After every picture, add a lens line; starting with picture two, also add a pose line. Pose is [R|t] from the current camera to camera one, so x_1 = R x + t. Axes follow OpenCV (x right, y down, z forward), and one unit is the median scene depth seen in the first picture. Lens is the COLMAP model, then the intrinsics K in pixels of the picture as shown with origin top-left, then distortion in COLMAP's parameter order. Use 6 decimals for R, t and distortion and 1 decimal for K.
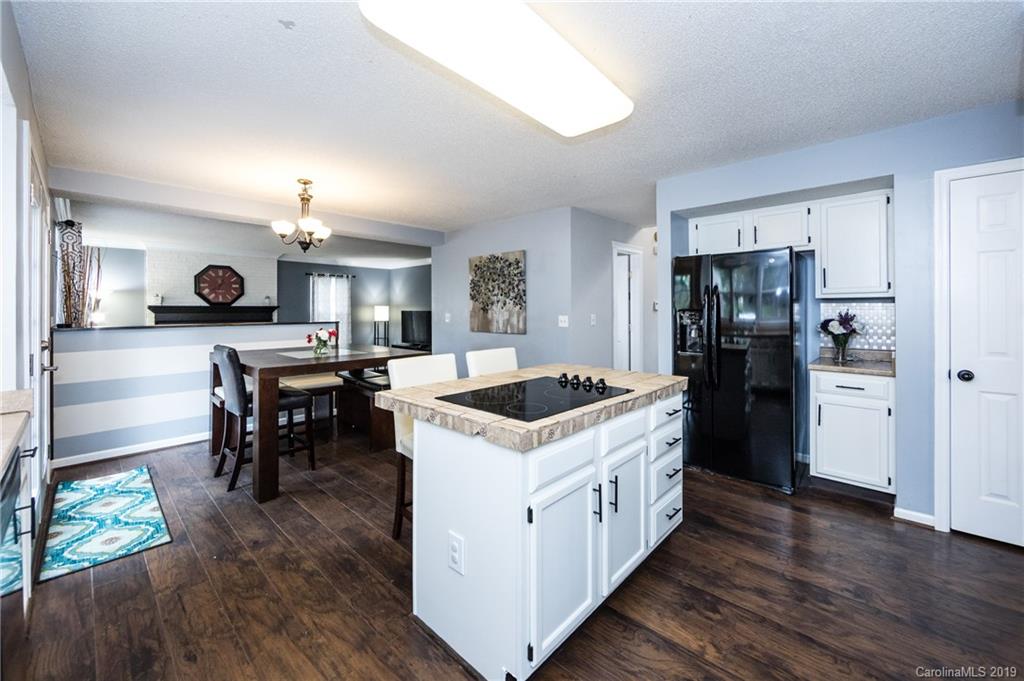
lens RADIAL K [[401.6, 0, 503.7], [0, 401.6, 306.2], [0, 0, 1]] dist [-0.002815, -0.000699]
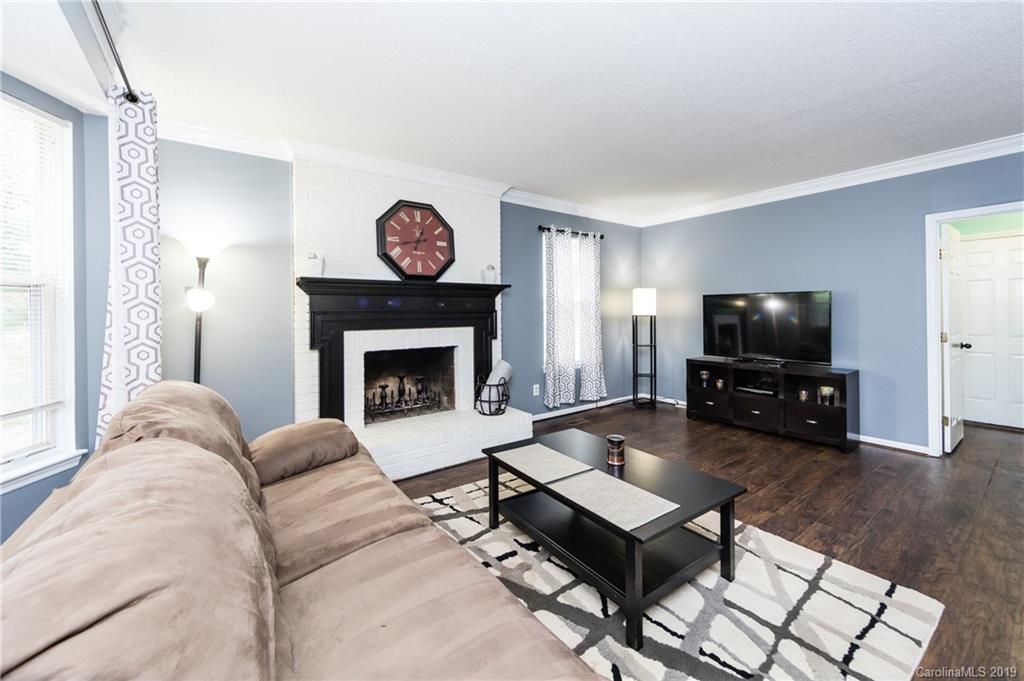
lens RADIAL K [[401.6, 0, 507.6], [0, 401.6, 303.8], [0, 0, 1]] dist [-0.002815, -0.000699]
pose [[0.982044, -0.008636, -0.188455, -0.497656], [0.006966, 0.999930, -0.009522, 0.031710], [0.188524, 0.008038, 0.982036, 0.522225]]
